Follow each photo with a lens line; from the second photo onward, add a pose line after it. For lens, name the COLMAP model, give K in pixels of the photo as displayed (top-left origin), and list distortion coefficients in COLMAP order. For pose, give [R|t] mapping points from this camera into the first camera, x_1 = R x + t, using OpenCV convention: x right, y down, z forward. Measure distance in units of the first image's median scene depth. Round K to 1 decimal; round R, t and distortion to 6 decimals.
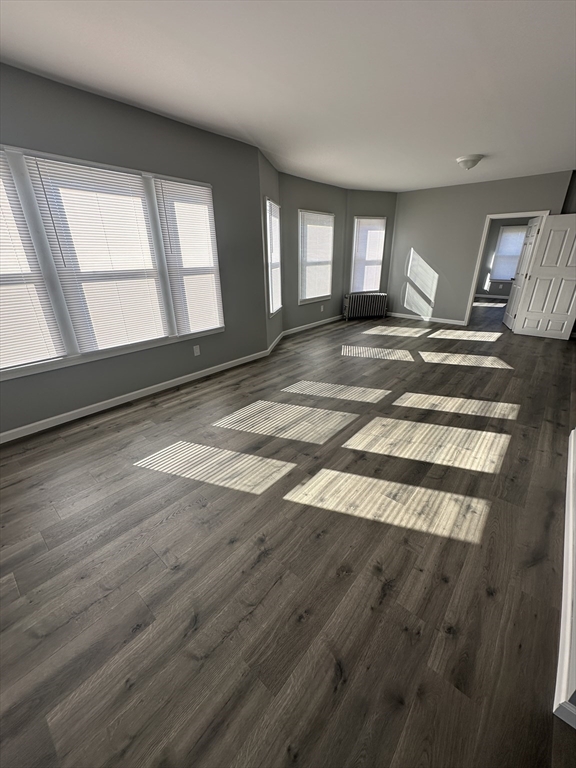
lens RADIAL K [[306.2, 0, 288.0], [0, 306.2, 384.0], [0, 0, 1]] dist [-0.002965, 0.000306]
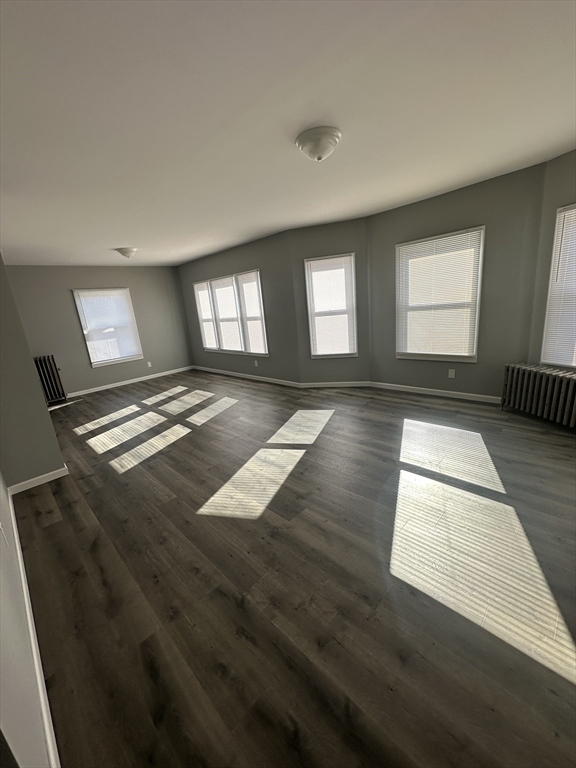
lens RADIAL K [[306.2, 0, 288.0], [0, 306.2, 384.0], [0, 0, 1]] dist [-0.002965, 0.000306]
pose [[-0.068840, 0.274479, -0.959126, 1.500530], [-0.301592, 0.910697, 0.282266, -0.600635], [0.950949, 0.308696, 0.020088, 1.313822]]
